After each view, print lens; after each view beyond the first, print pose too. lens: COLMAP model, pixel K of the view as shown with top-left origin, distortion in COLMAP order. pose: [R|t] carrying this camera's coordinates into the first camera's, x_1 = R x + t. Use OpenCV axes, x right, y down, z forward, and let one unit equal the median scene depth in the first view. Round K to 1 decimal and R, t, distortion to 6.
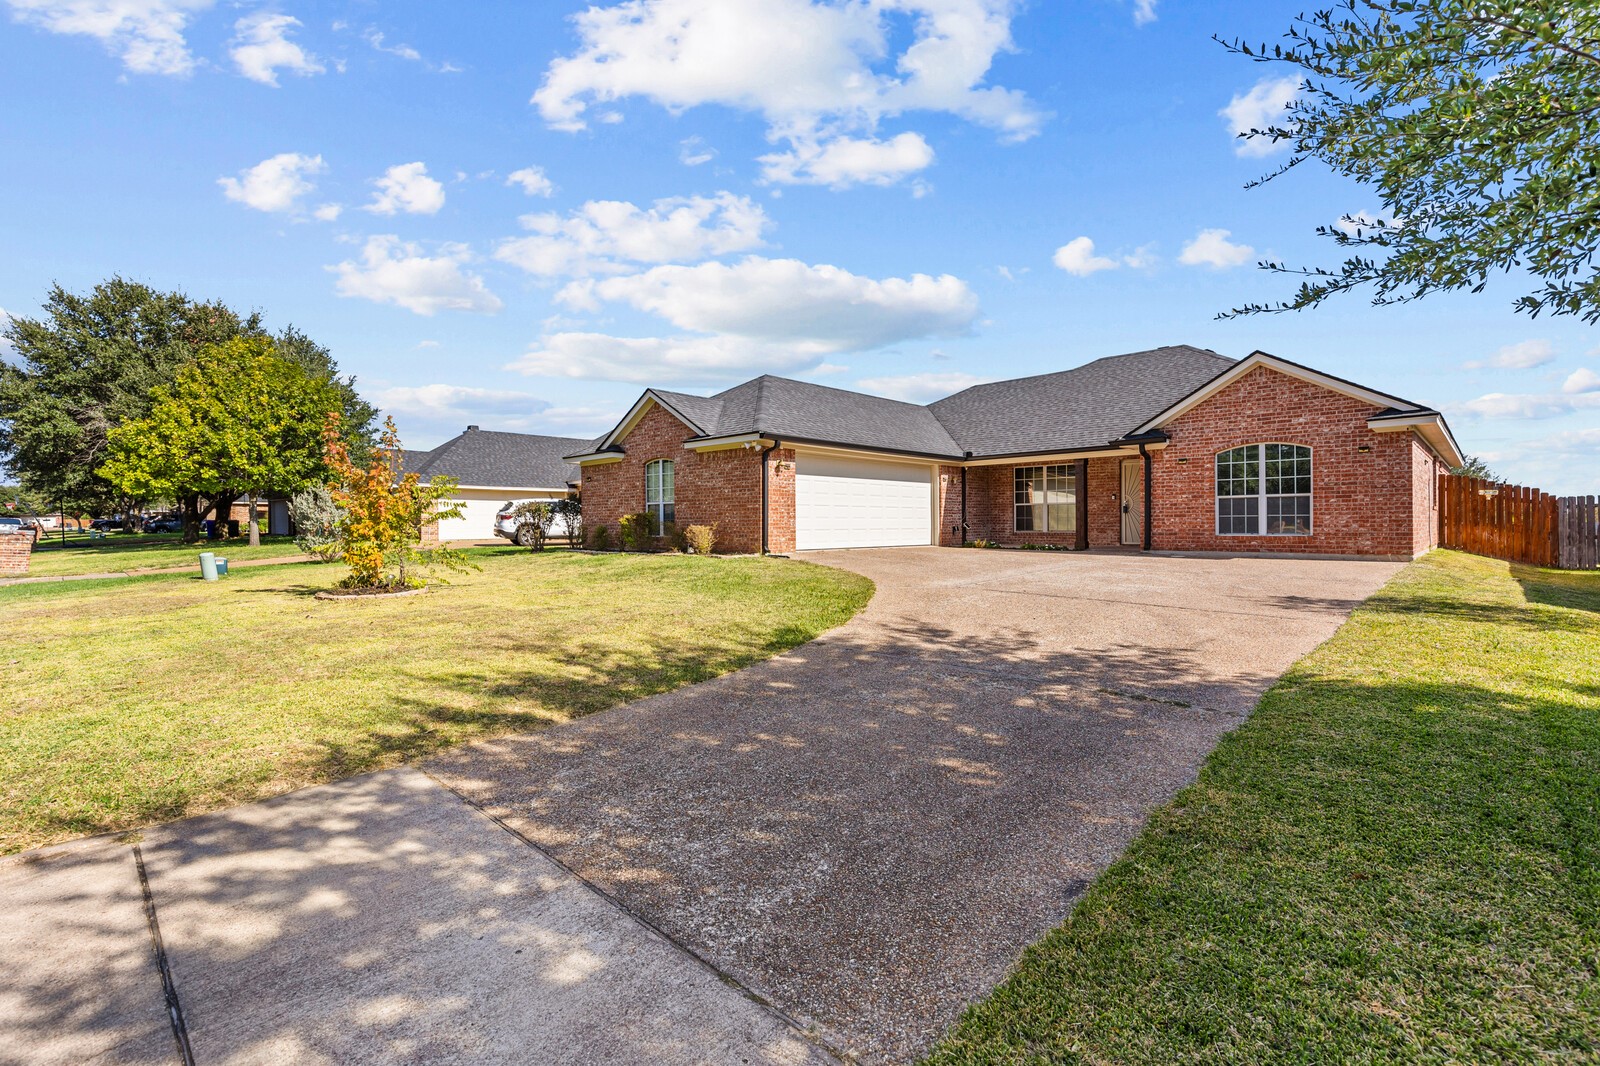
lens RADIAL K [[726.2, 0, 795.1], [0, 726.2, 527.8], [0, 0, 1]] dist [0.017249, -0.000432]
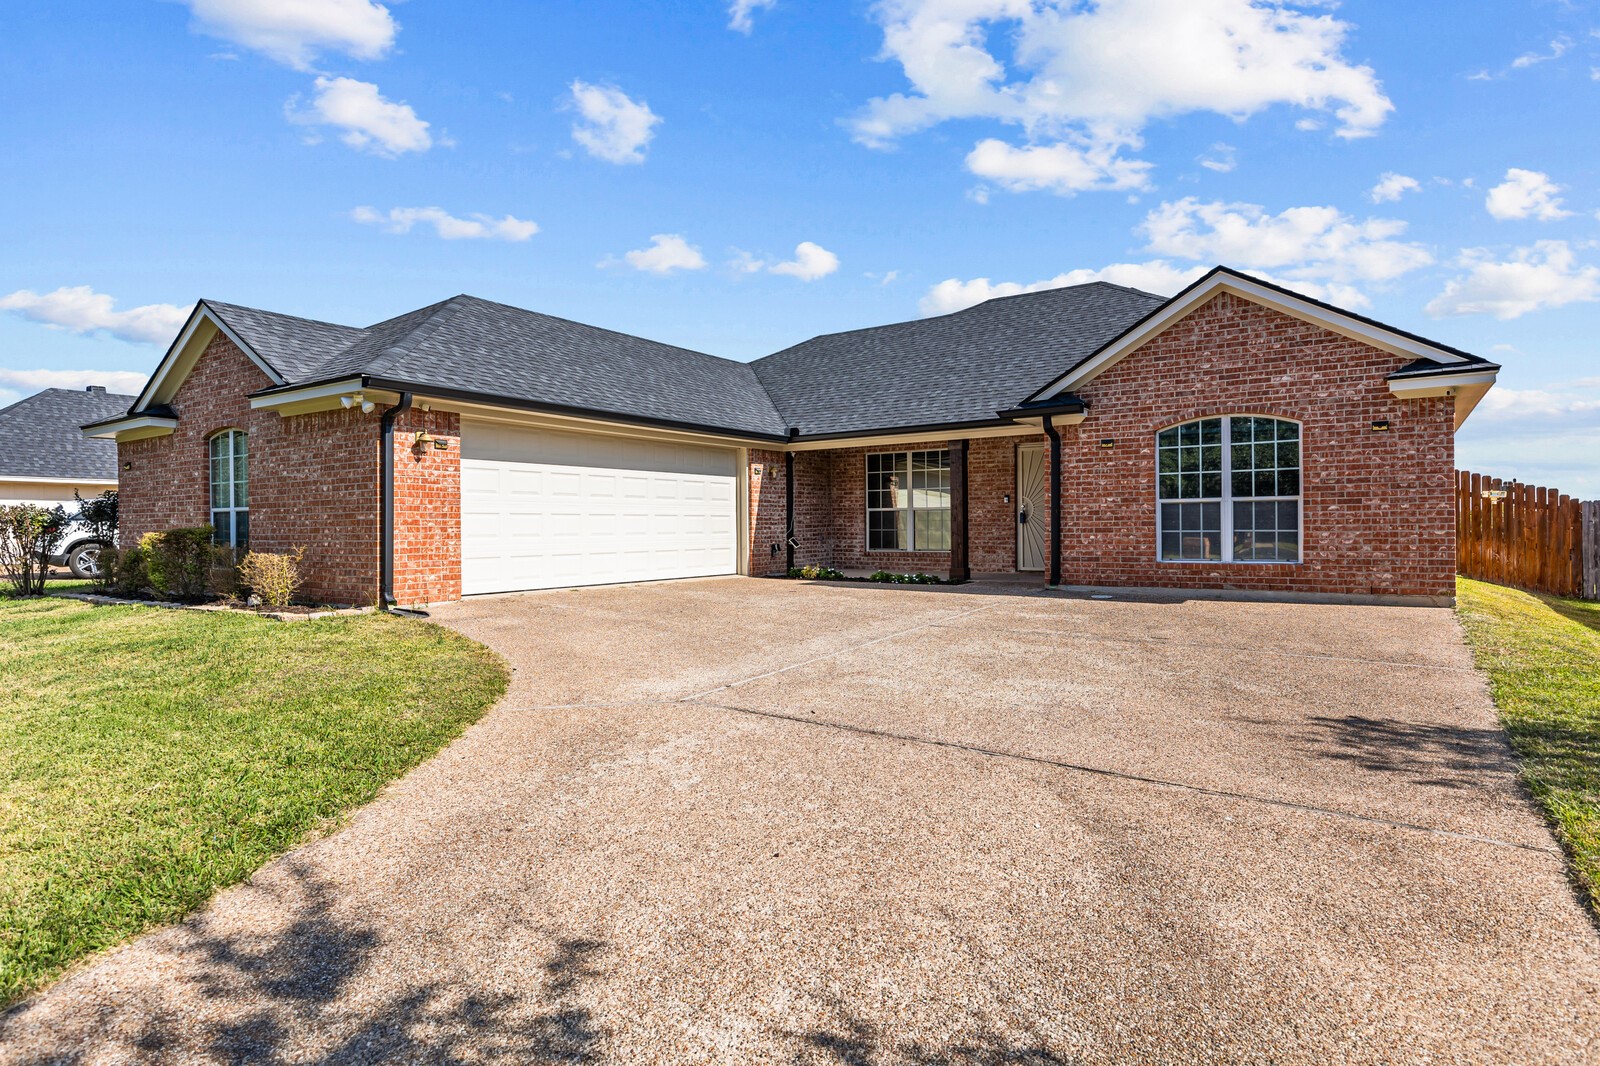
lens RADIAL K [[880.4, 0, 792.3], [0, 880.4, 533.4], [0, 0, 1]] dist [0.012278, -0.000008]
pose [[0.986128, -0.005115, 0.165909, 0.134205], [0.004760, 0.999985, 0.002537, -0.016954], [-0.165920, -0.001712, 0.986138, 0.290210]]
